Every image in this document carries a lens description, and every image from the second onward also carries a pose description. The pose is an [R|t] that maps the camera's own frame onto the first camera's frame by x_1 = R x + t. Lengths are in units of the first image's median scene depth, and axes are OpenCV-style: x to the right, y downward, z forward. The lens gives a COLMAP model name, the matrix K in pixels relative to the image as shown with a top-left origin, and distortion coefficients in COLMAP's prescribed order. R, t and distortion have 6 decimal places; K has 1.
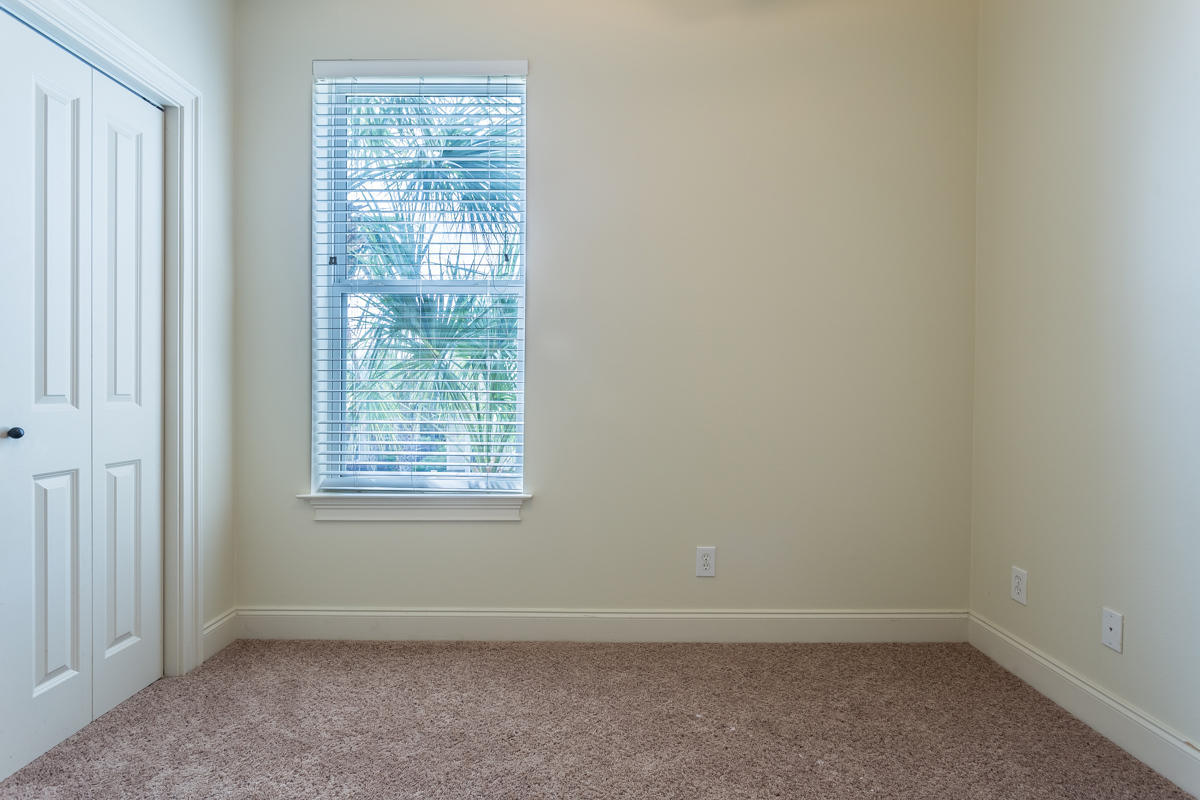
lens RADIAL K [[611.1, 0, 597.1], [0, 611.1, 399.4], [0, 0, 1]] dist [-0.010023, 0.002382]
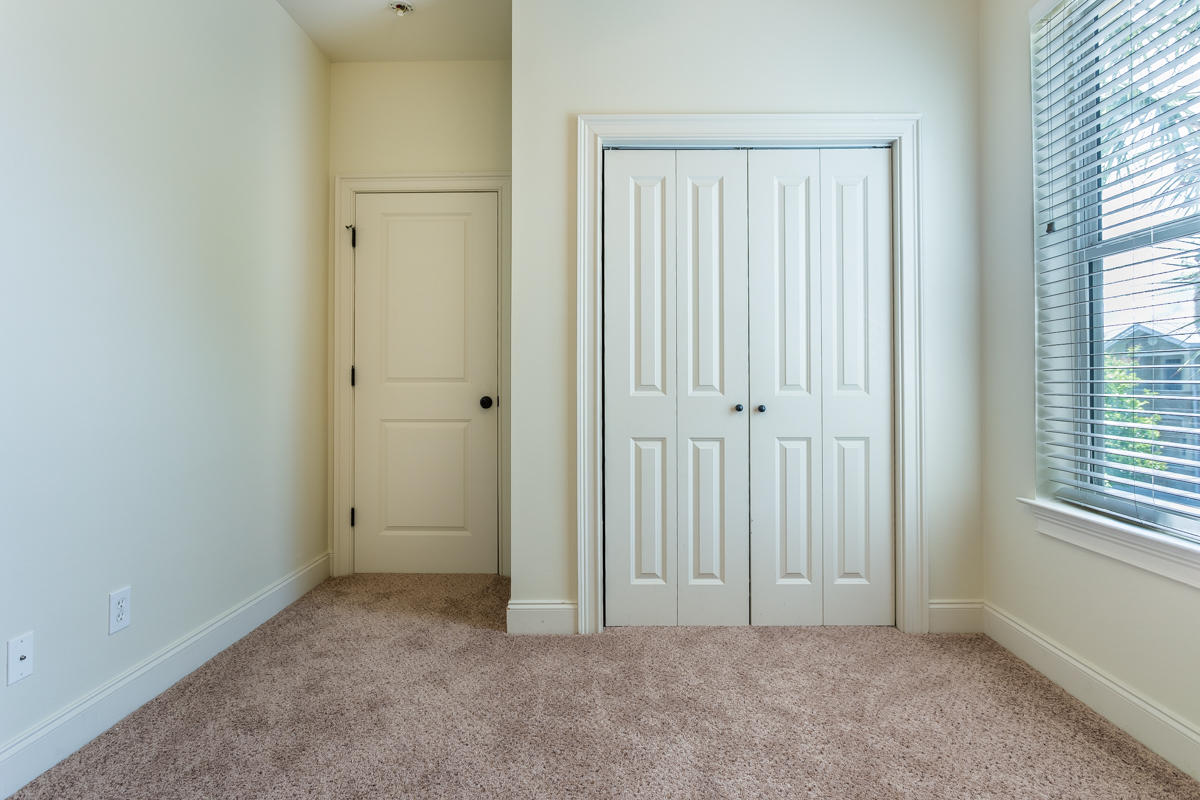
lens RADIAL K [[611.1, 0, 600.8], [0, 611.1, 372.9], [0, 0, 1]] dist [-0.010023, 0.002382]
pose [[-0.019699, -0.019229, -0.999621, 0.529903], [-0.012414, 0.999743, -0.018987, -0.002468], [0.999729, 0.012035, -0.019932, 0.500562]]
